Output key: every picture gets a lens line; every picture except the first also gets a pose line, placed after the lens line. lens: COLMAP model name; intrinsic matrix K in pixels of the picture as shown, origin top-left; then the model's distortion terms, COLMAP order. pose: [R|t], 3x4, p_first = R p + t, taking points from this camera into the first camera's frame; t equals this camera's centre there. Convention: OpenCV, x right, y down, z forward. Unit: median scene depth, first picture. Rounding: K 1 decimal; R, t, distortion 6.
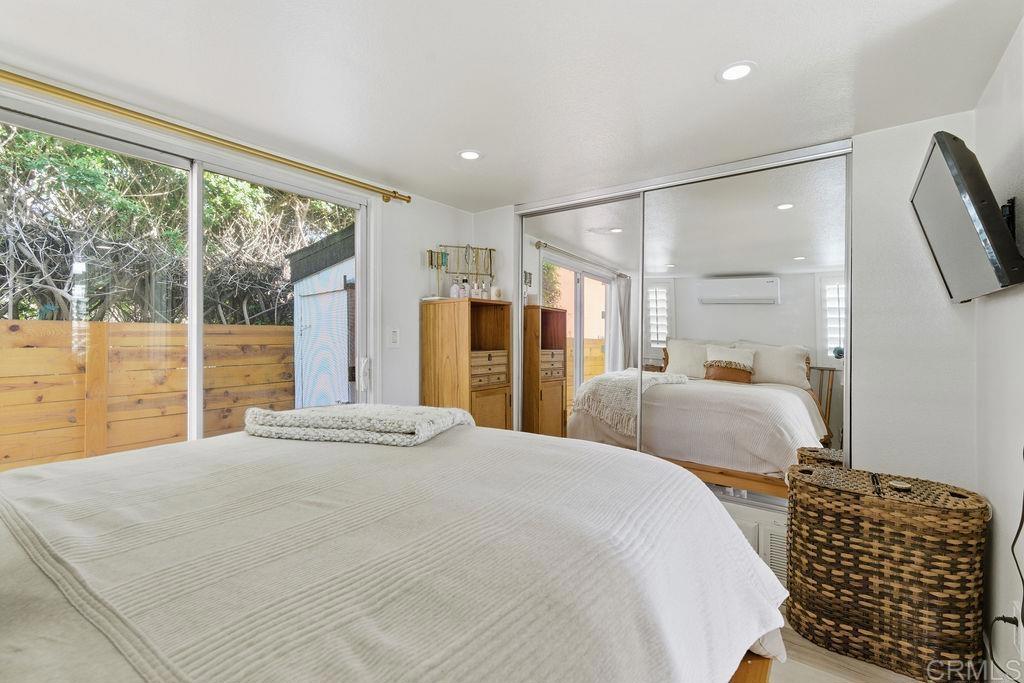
lens RADIAL K [[463.8, 0, 511.0], [0, 463.8, 342.6], [0, 0, 1]] dist [0.000038, 0.000265]
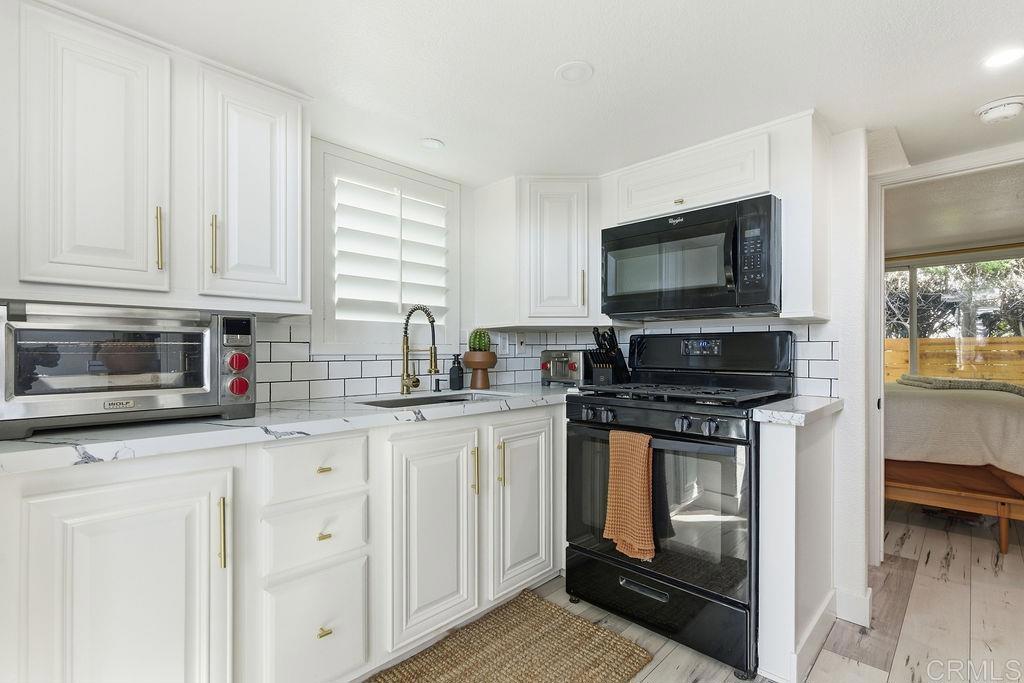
lens RADIAL K [[467.9, 0, 508.3], [0, 467.9, 349.9], [0, 0, 1]] dist [-0.000101, 0.000049]
pose [[-0.144186, -0.004225, -0.989542, 1.233216], [-0.008243, 0.999961, -0.003069, 0.023313], [0.989516, 0.007714, -0.144216, -0.390611]]
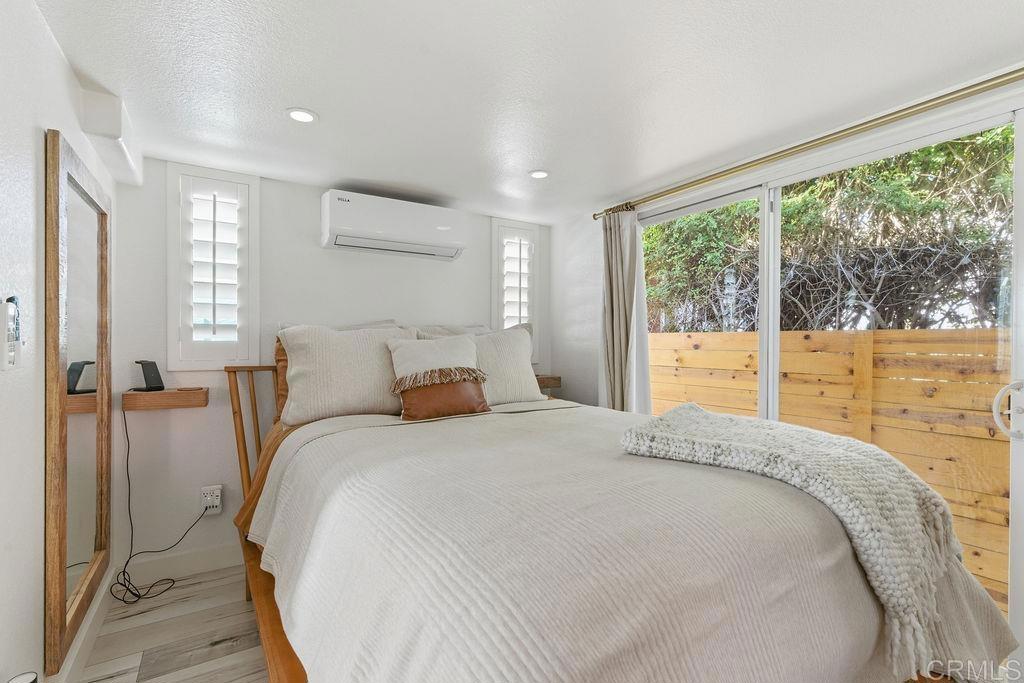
lens RADIAL K [[463.8, 0, 511.0], [0, 463.8, 342.6], [0, 0, 1]] dist [0.000038, 0.000265]
pose [[-0.358958, -0.002928, -0.933349, 0.390735], [-0.016733, 0.999855, 0.003299, -0.004701], [0.933204, 0.016802, -0.358955, 0.576215]]
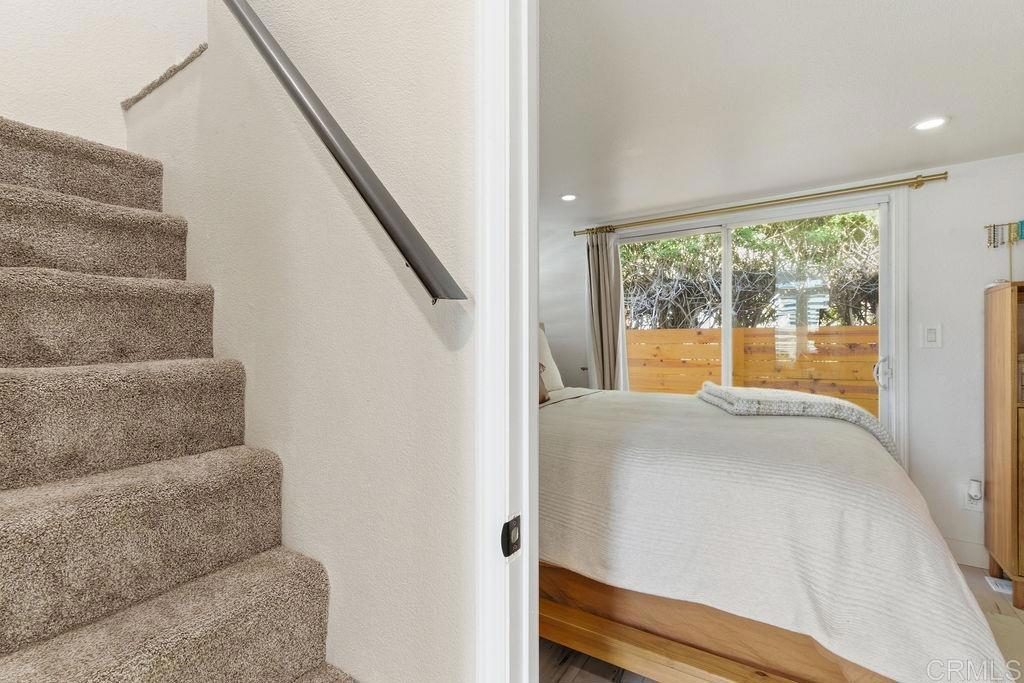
lens RADIAL K [[449.2, 0, 512.6], [0, 449.2, 343.9], [0, 0, 1]] dist [0.000681, 0.000474]
pose [[0.053717, 0.007168, -0.998530, 0.548348], [-0.002465, 0.999972, 0.007045, 0.000292], [0.998553, 0.002083, 0.053733, 0.143685]]
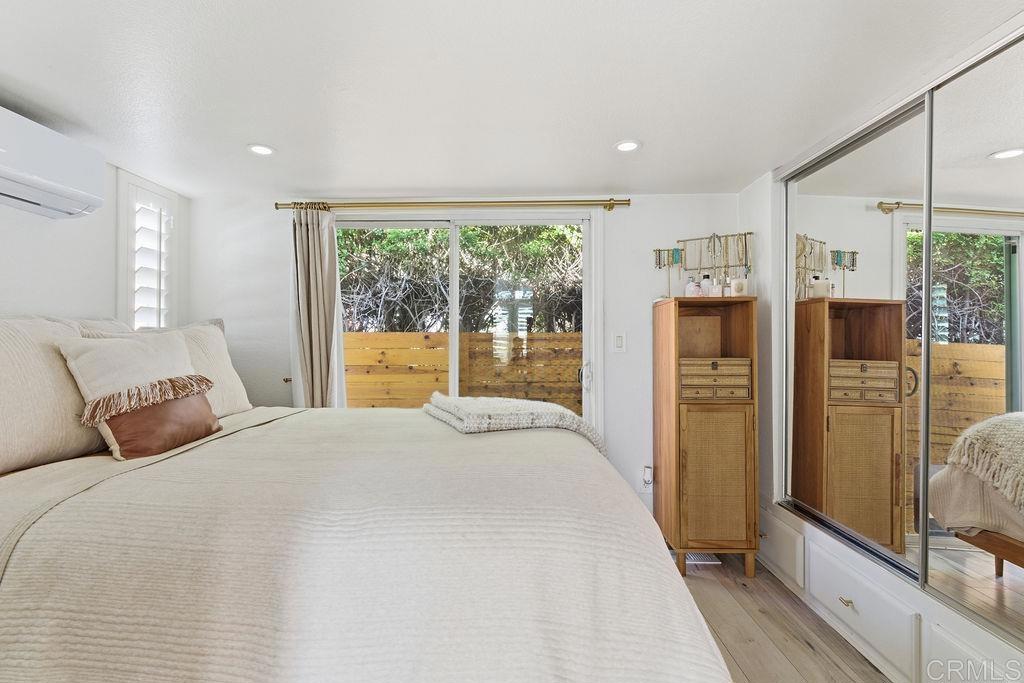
lens RADIAL K [[452.7, 0, 504.7], [0, 452.7, 340.6], [0, 0, 1]] dist [-0.004336, 0.000578]
pose [[0.579161, -0.004878, -0.815198, 0.391350], [-0.009350, 0.999877, -0.012625, 0.000041], [0.815159, 0.014934, 0.579044, 0.220343]]
